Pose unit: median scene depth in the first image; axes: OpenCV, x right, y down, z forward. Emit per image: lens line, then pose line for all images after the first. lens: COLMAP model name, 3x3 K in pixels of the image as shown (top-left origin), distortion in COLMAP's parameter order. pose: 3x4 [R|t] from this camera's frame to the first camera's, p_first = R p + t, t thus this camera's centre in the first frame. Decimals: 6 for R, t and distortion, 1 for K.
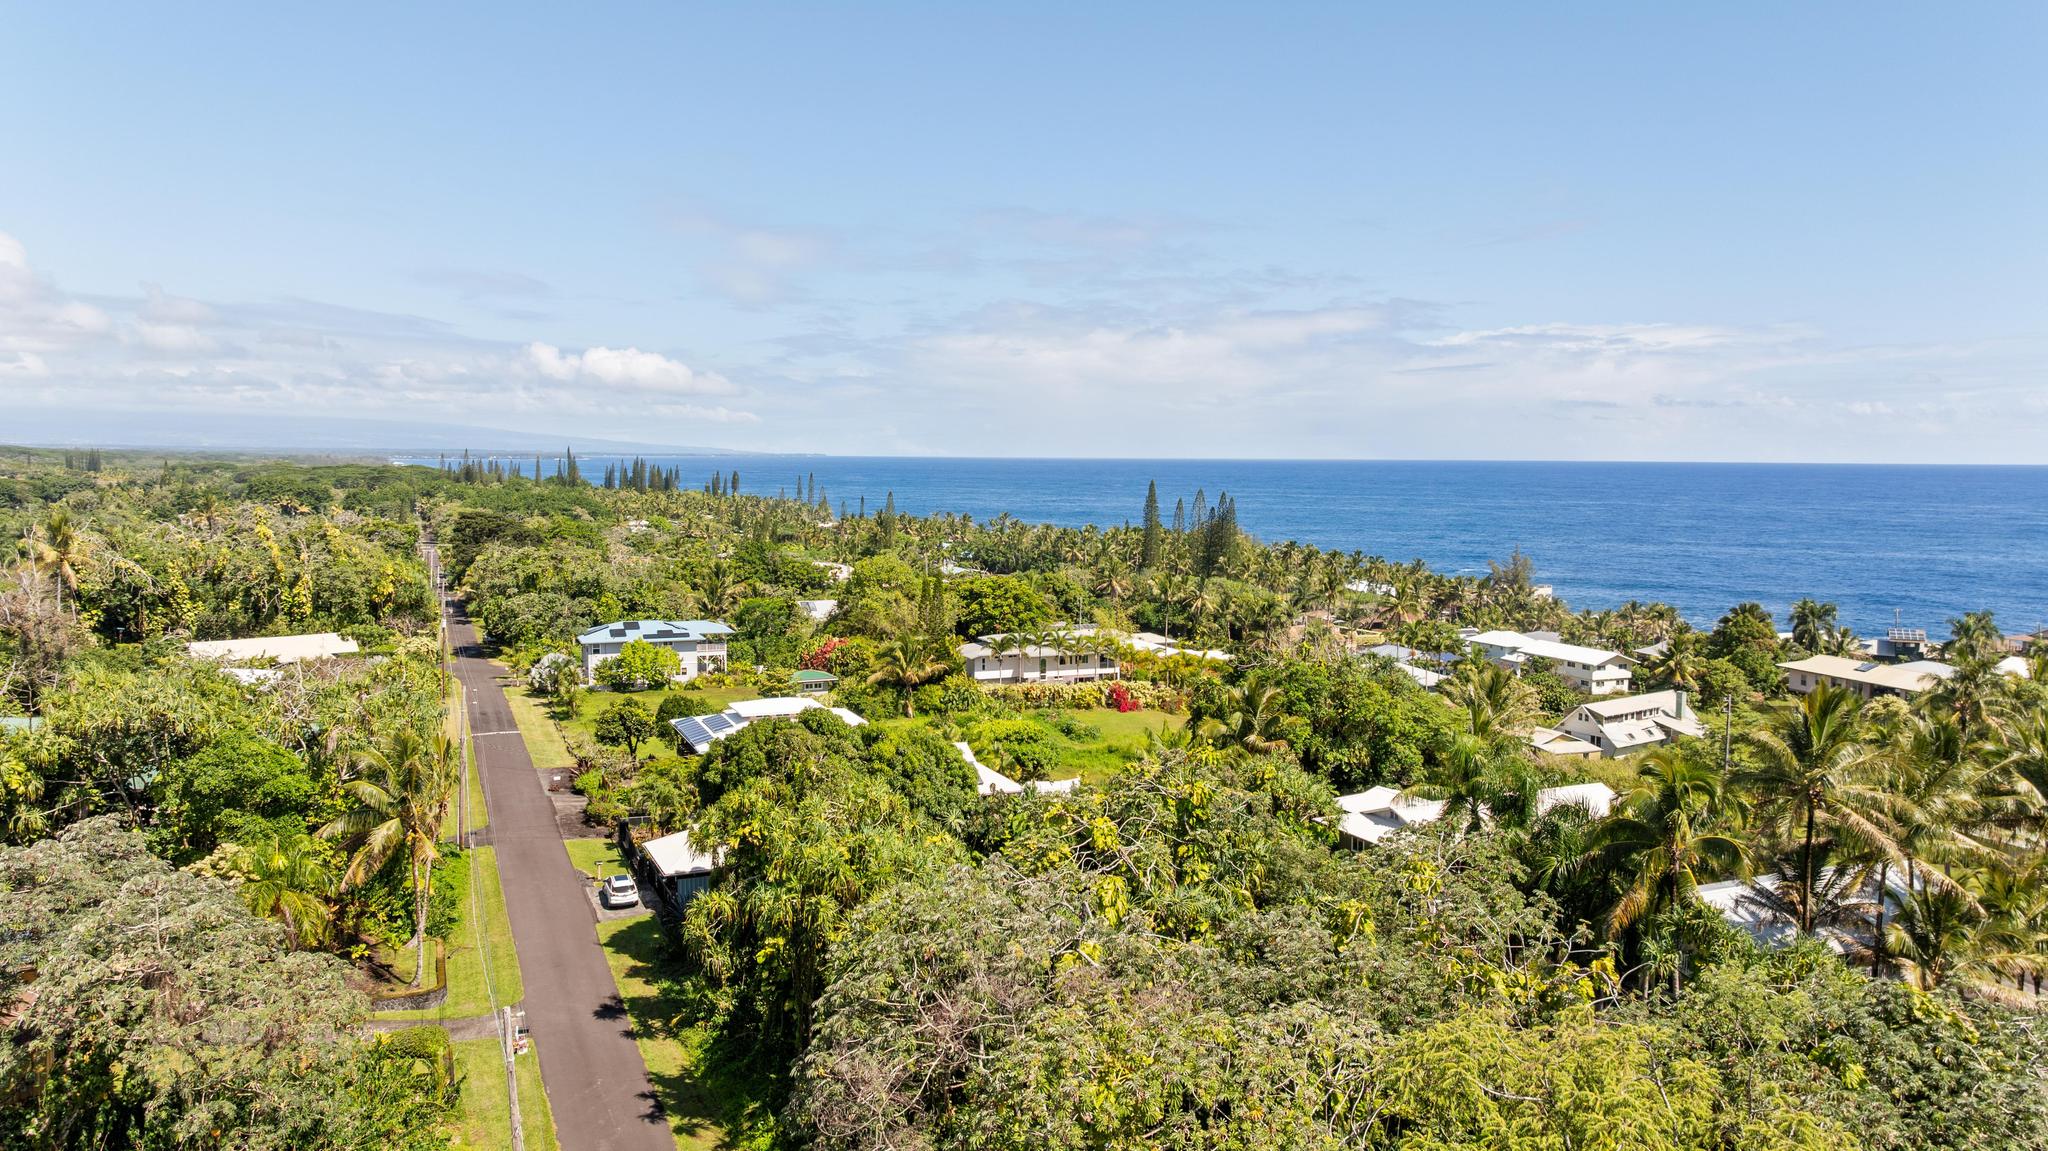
lens RADIAL K [[1394.3, 0, 1024.0], [0, 1394.3, 575.5], [0, 0, 1]] dist [-0.006824, -0.004895]
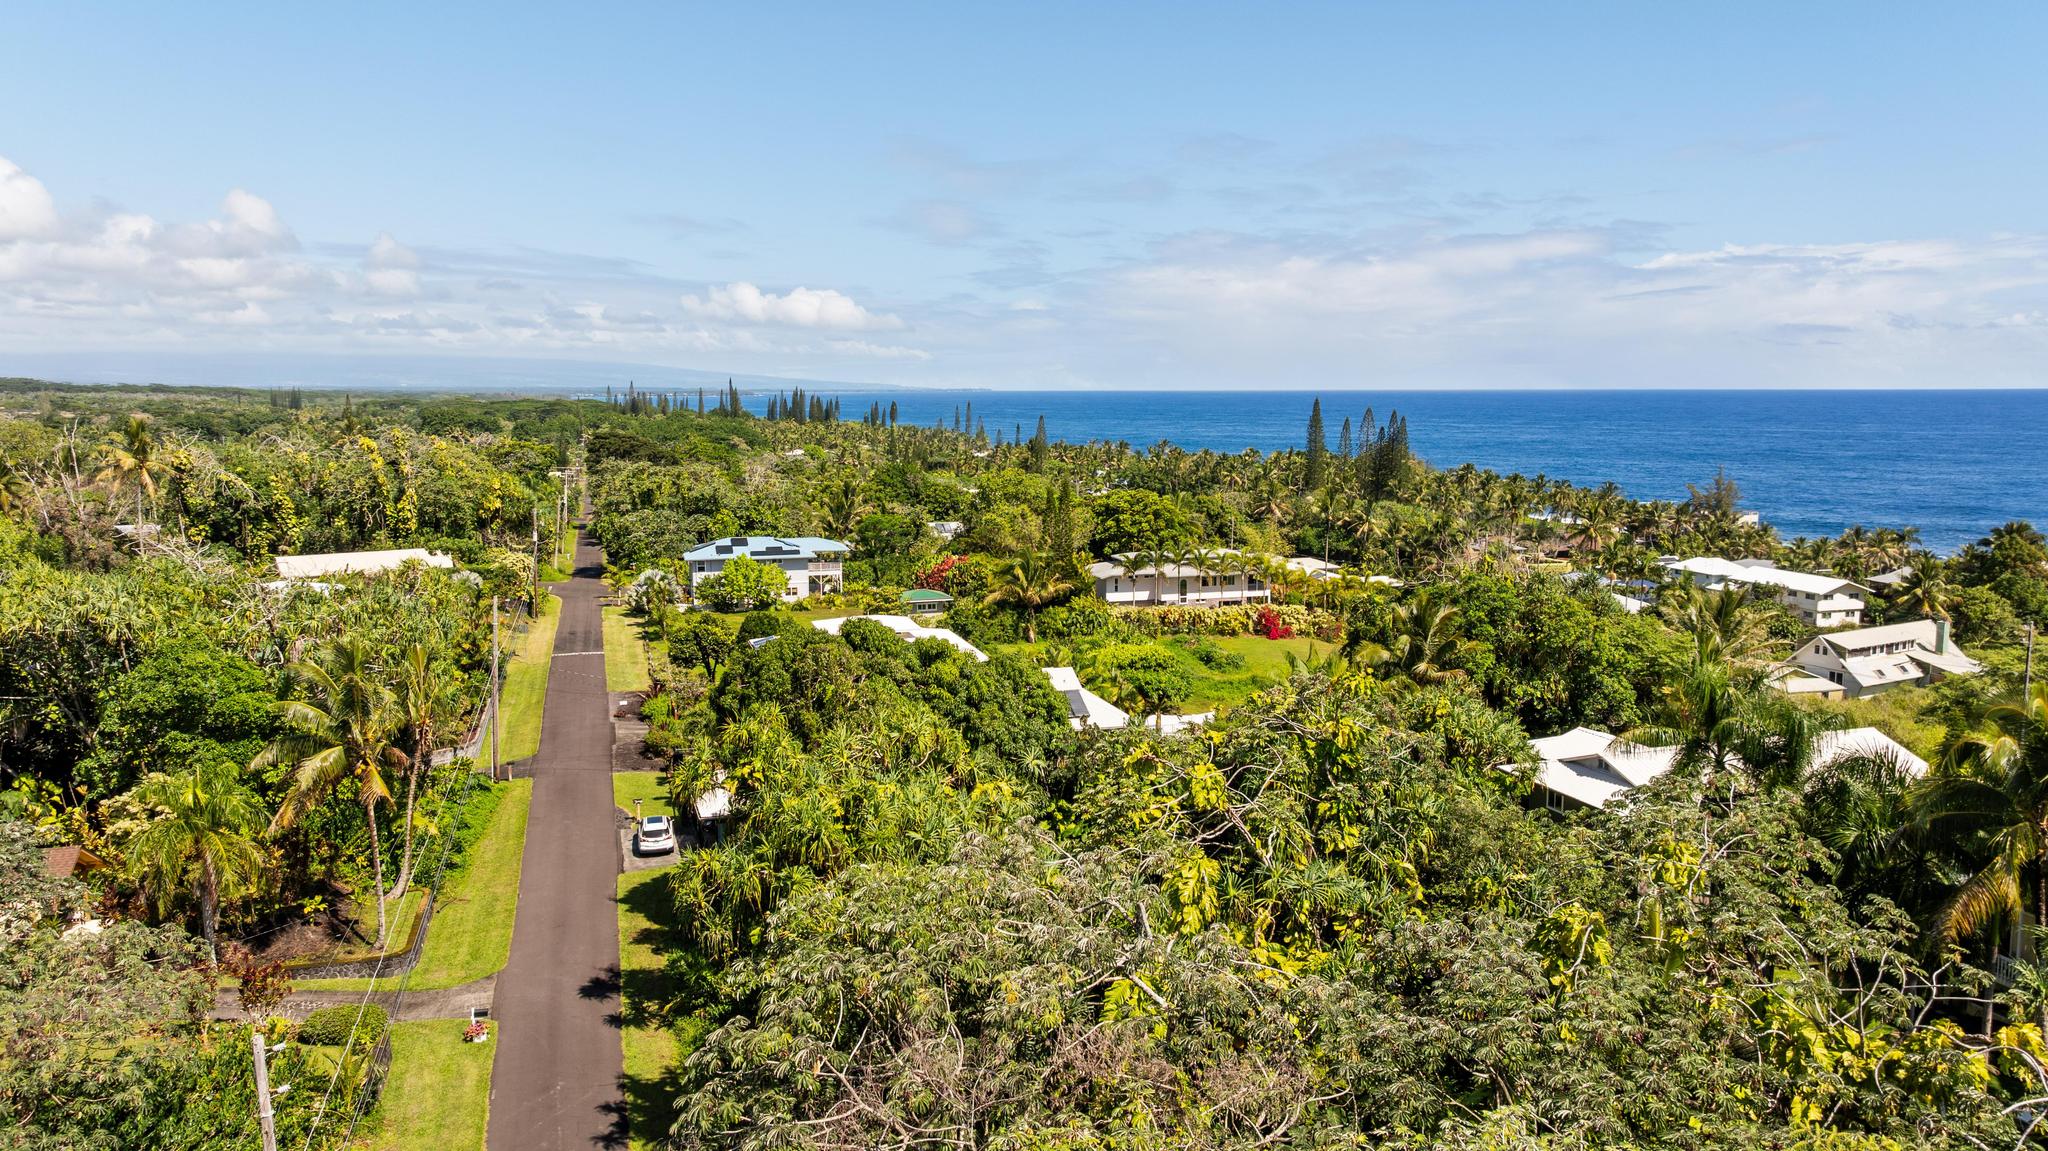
lens RADIAL K [[1394.3, 0, 1024.0], [0, 1394.3, 575.5], [0, 0, 1]] dist [-0.006824, -0.004895]
pose [[0.993095, 0.004203, -0.117238, 0.018324], [0.001345, 0.998884, 0.047203, 0.016069], [0.117305, -0.047034, 0.991981, 0.107032]]
